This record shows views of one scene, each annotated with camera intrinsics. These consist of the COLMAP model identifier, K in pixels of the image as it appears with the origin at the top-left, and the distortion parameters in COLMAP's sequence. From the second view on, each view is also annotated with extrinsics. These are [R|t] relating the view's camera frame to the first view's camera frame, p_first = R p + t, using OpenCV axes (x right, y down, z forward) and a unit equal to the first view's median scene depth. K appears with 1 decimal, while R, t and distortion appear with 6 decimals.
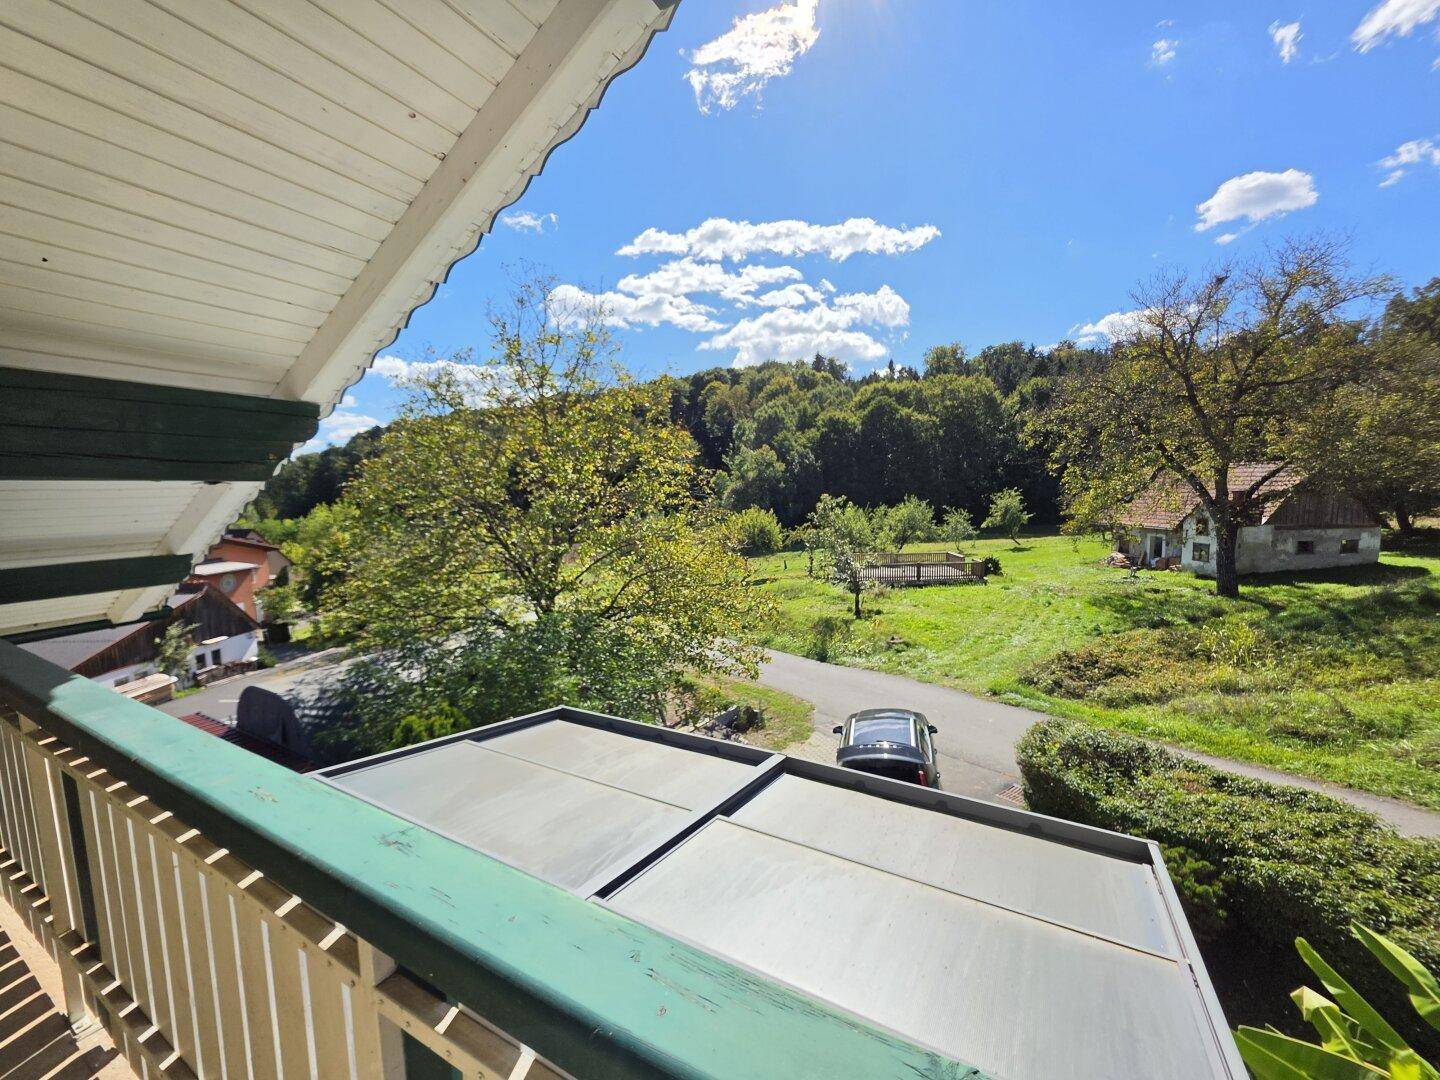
lens RADIAL K [[580.6, 0, 708.8], [0, 580.6, 548.3], [0, 0, 1]] dist [-0.001132, -0.000450]
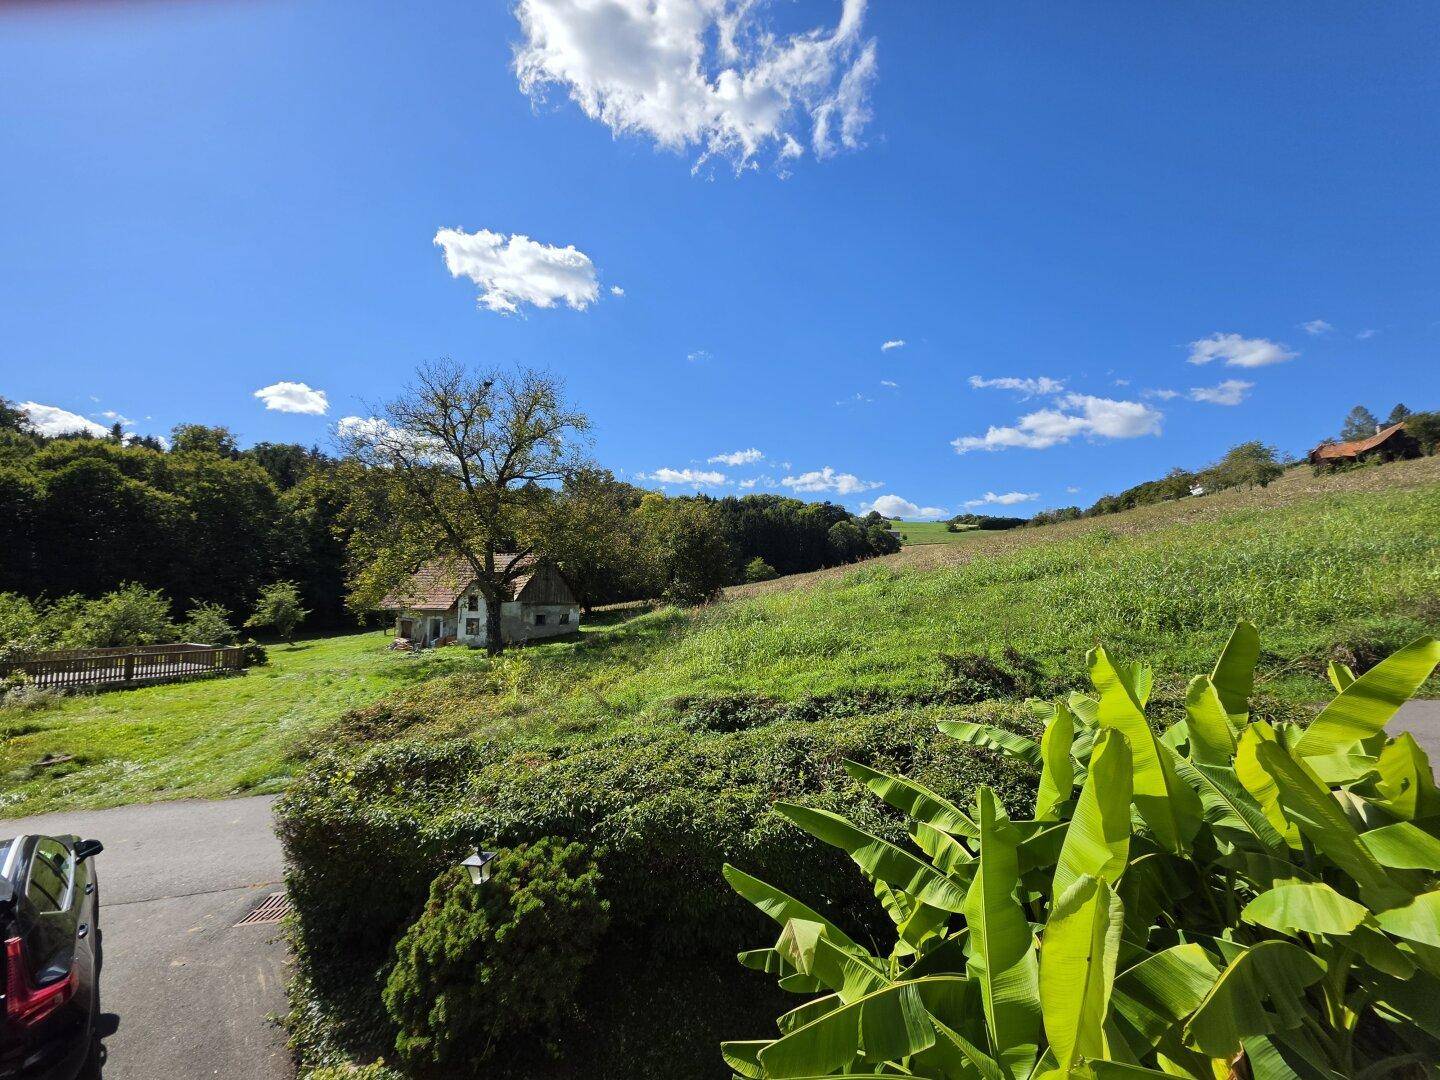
lens RADIAL K [[580.6, 0, 708.8], [0, 580.6, 548.3], [0, 0, 1]] dist [-0.001132, -0.000450]
pose [[0.448143, 0.104469, 0.887837, 0.059665], [0.075695, 0.985147, -0.154127, 0.066259], [-0.890752, 0.136275, 0.433579, 0.107906]]
